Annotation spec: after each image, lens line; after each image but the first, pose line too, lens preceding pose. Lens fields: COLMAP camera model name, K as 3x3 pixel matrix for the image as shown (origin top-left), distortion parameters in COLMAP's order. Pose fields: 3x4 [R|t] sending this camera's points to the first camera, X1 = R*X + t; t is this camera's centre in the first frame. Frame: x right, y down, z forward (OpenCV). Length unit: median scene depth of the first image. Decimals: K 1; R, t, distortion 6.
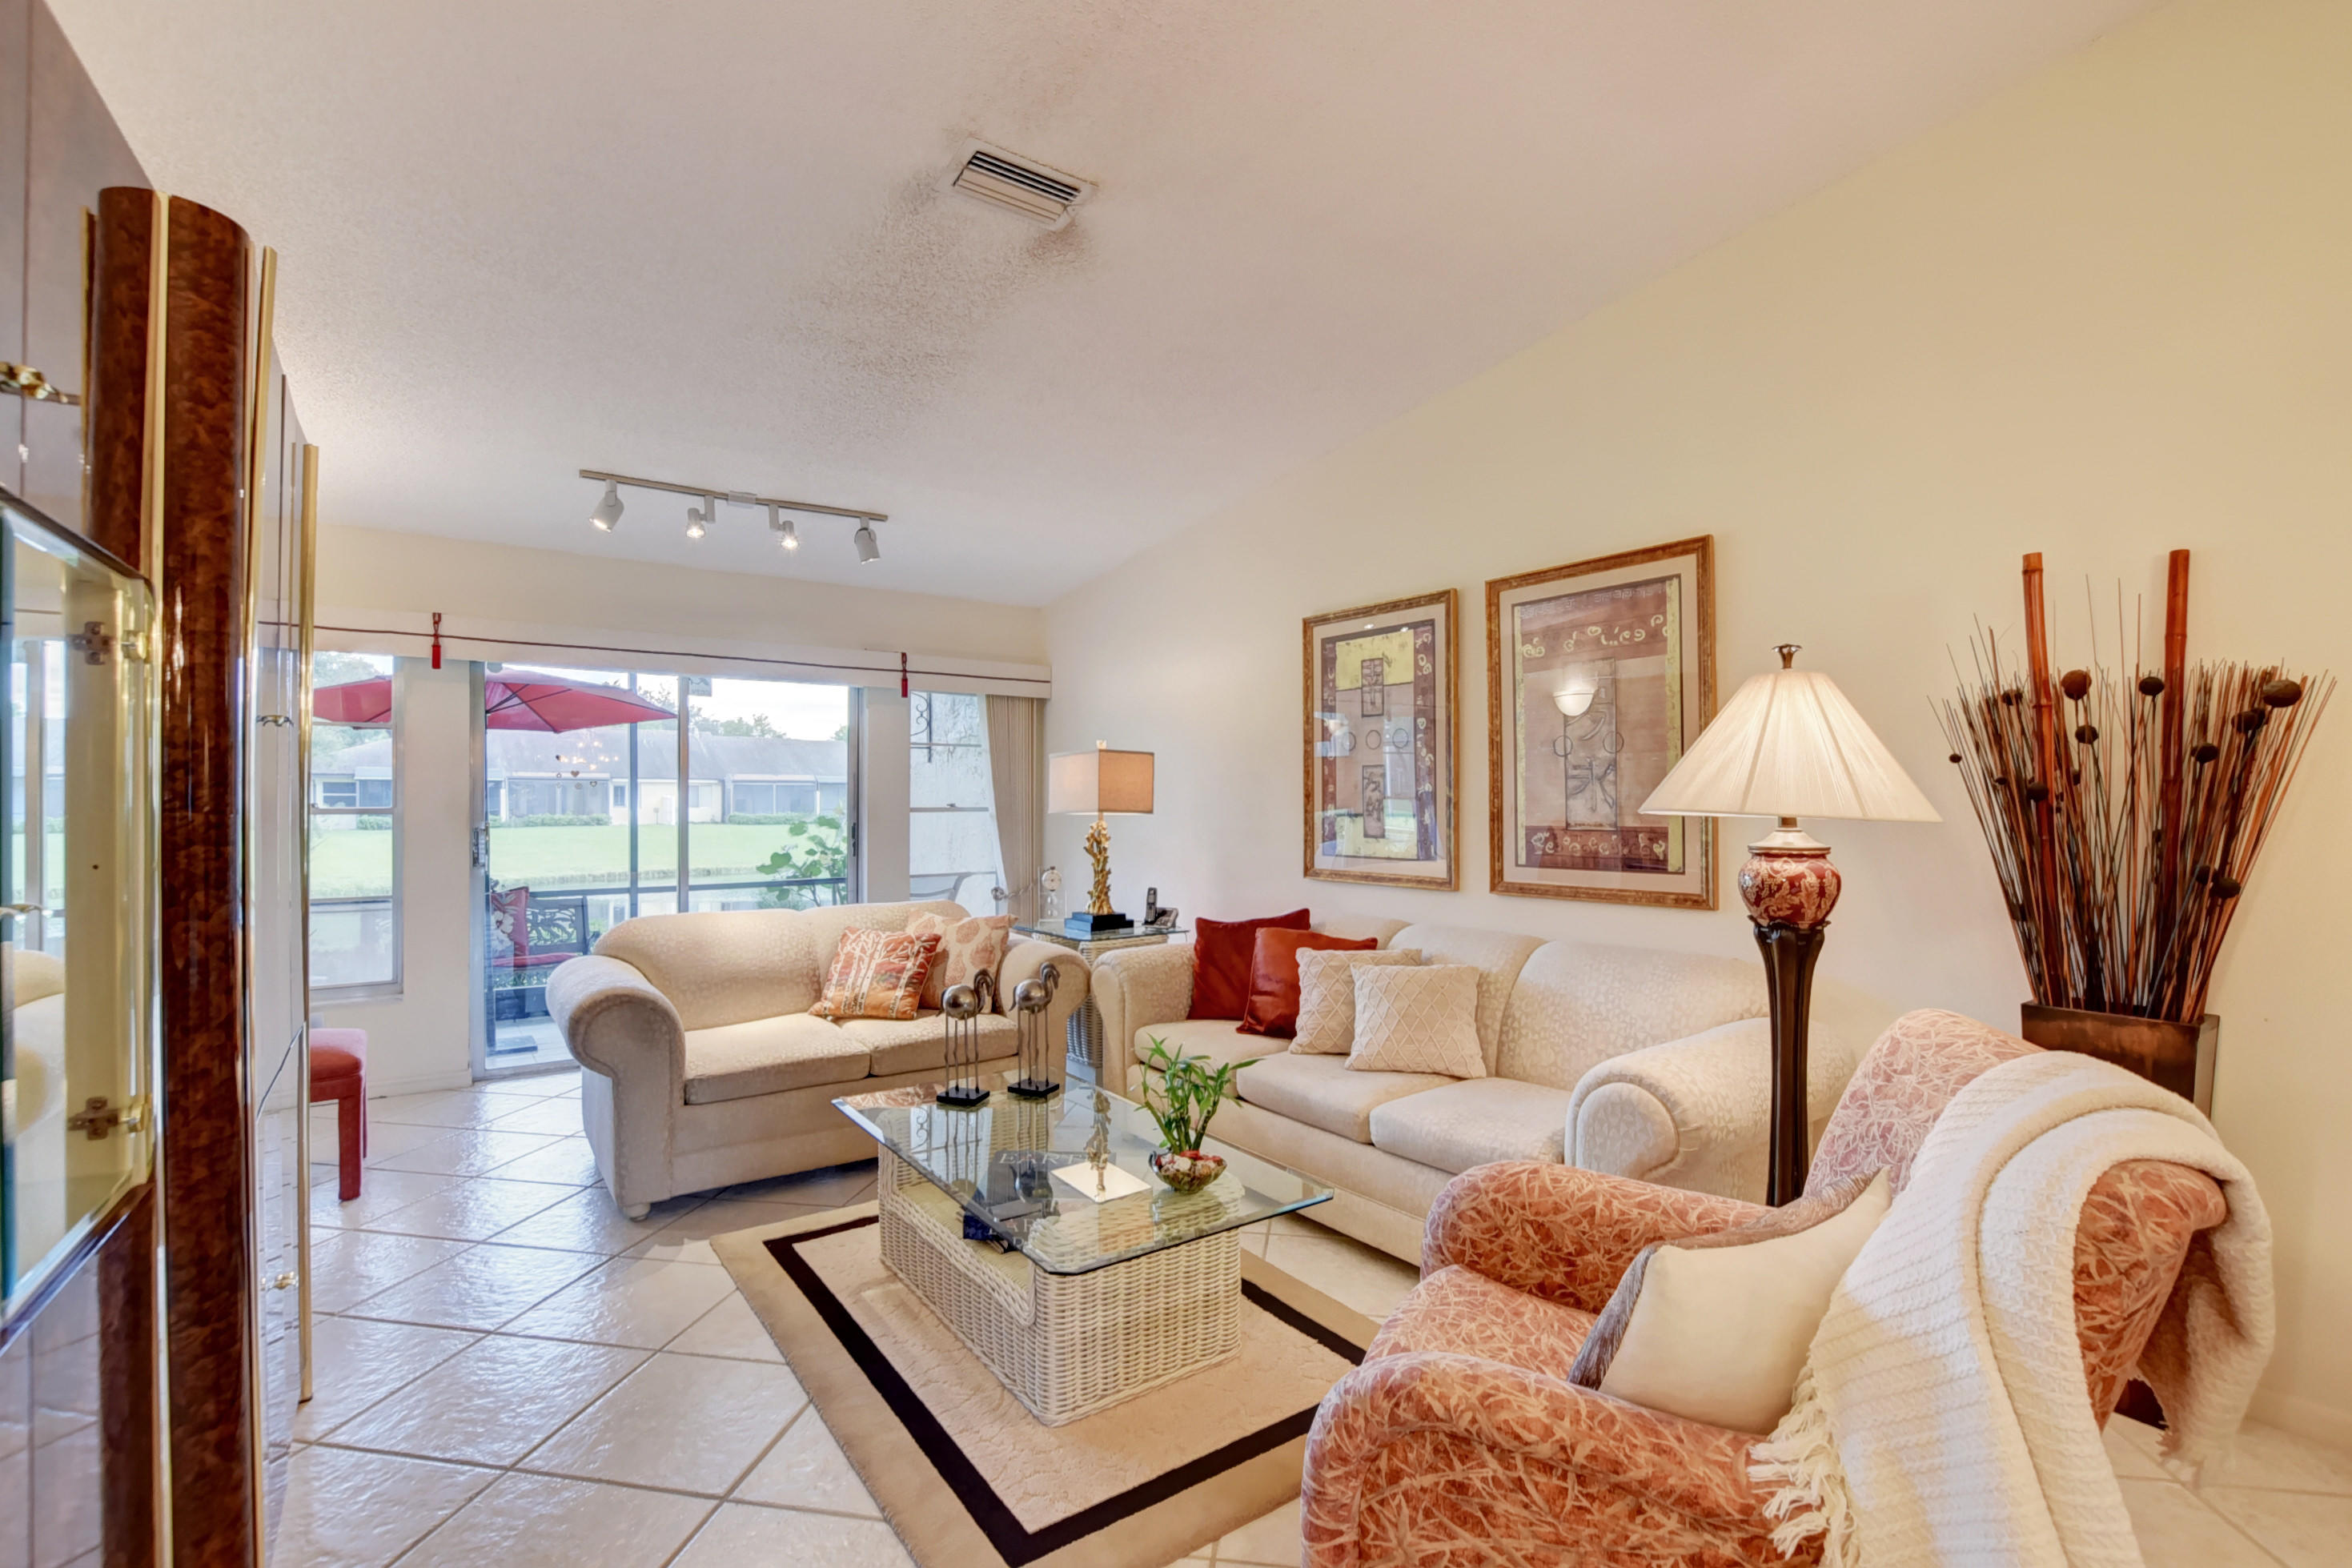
lens RADIAL K [[1045.1, 0, 1189.2], [0, 1045.1, 840.8], [0, 0, 1]] dist [-0.033379, 0.006278]
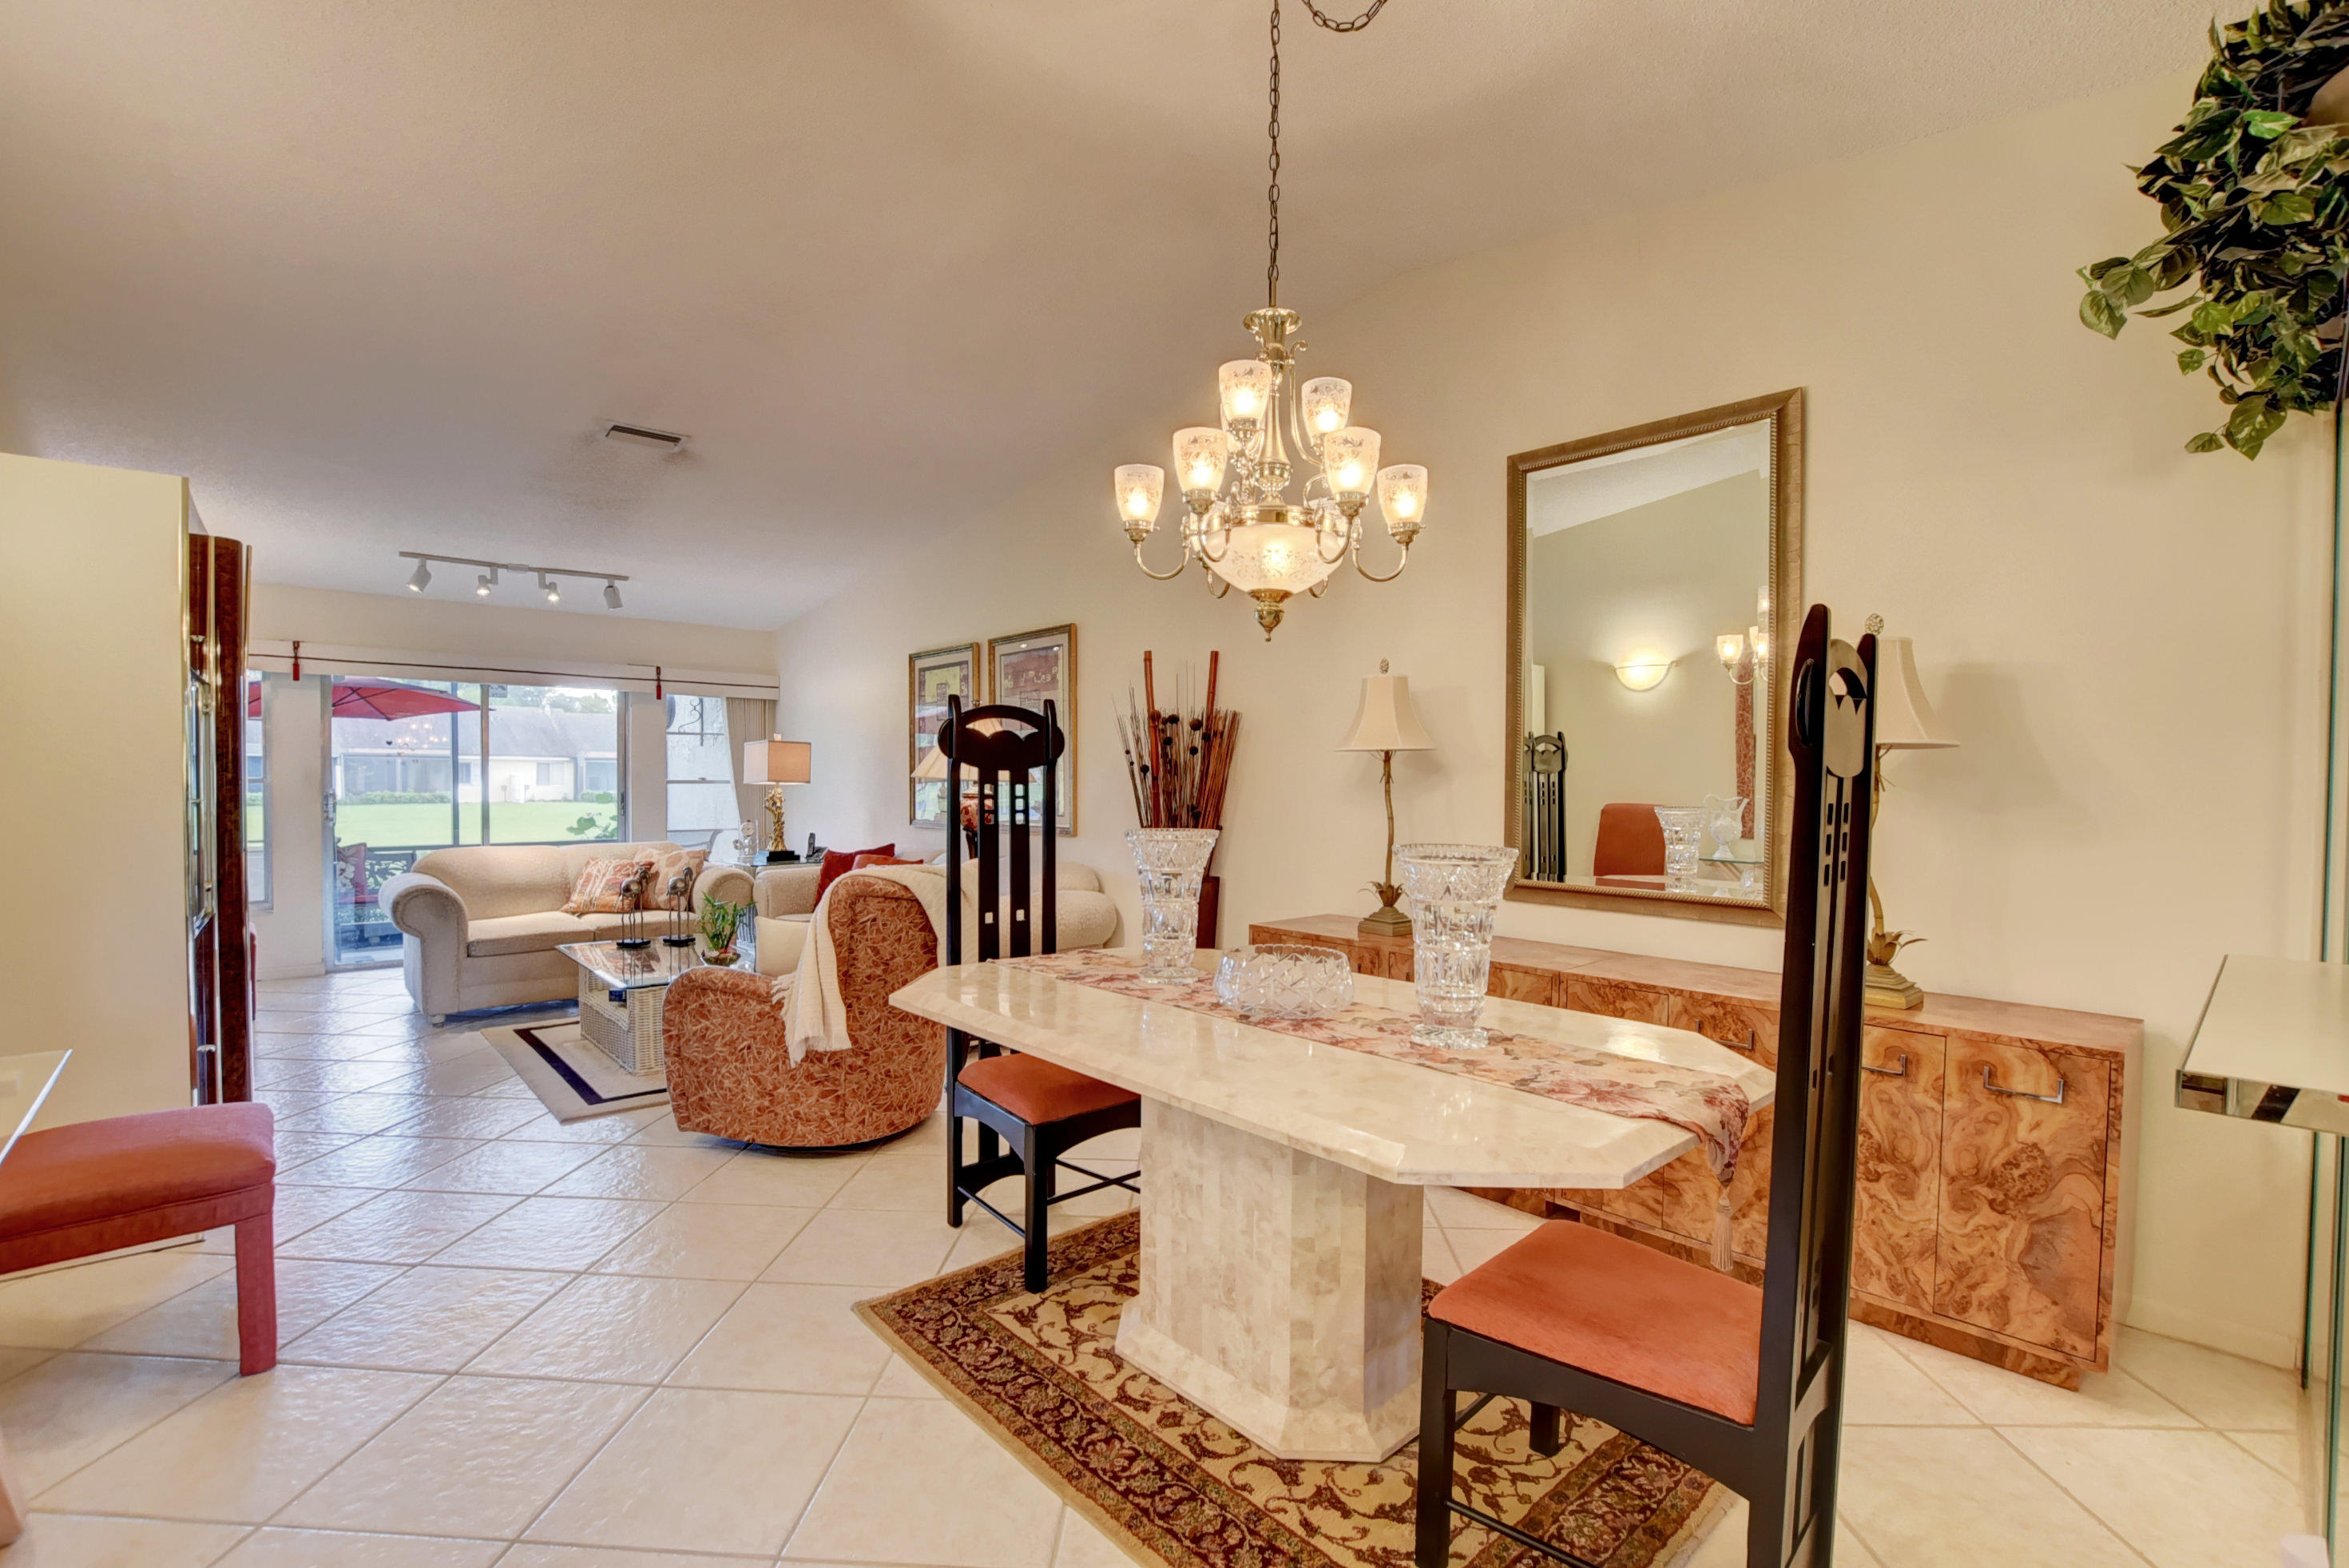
lens RADIAL K [[1043.9, 0, 1188.0], [0, 1043.9, 836.6], [0, 0, 1]] dist [-0.033379, 0.006278]
pose [[0.994367, -0.001230, 0.105987, 0.340470], [-0.000326, 0.999893, 0.014655, 0.028011], [-0.105994, -0.014607, 0.994259, -0.529571]]
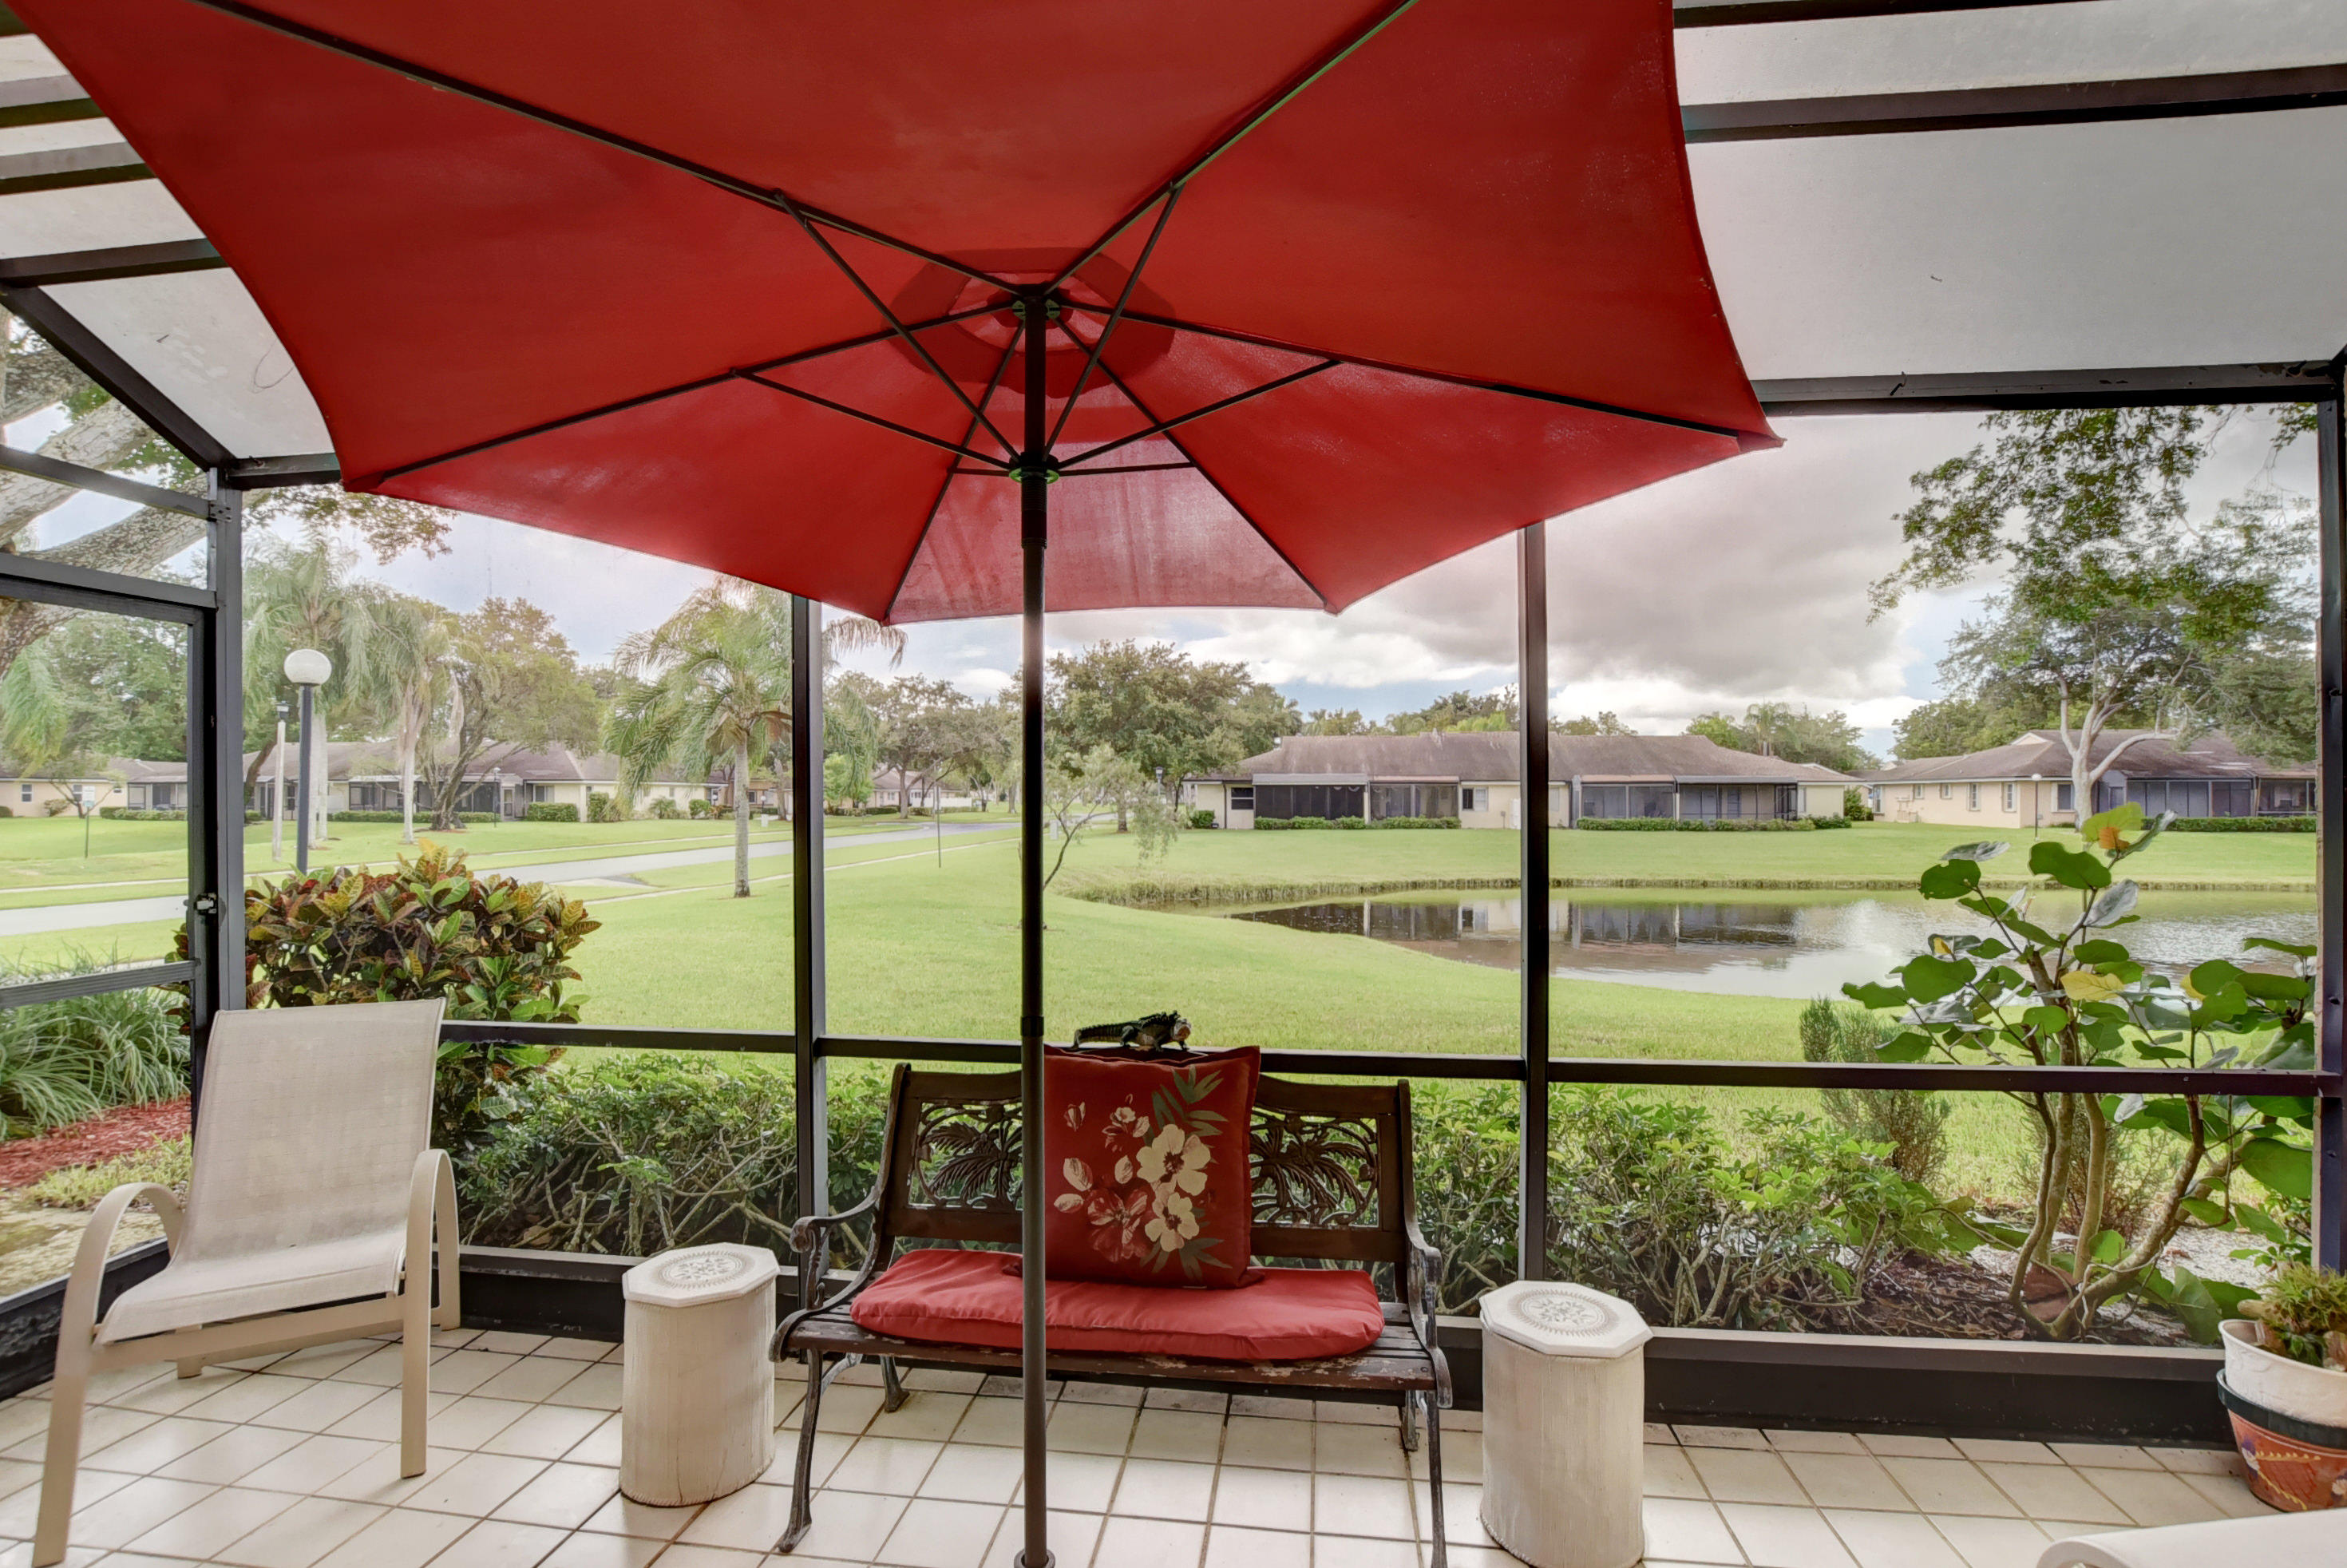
lens RADIAL K [[1043.1, 0, 1177.8], [0, 1043.1, 806.3], [0, 0, 1]] dist [-0.026274, 0.000226]
pose [[0.715819, -0.000272, -0.698286, -0.562380], [-0.025161, 0.999341, -0.026182, -0.036480], [0.697832, 0.036311, 0.715340, 0.983953]]
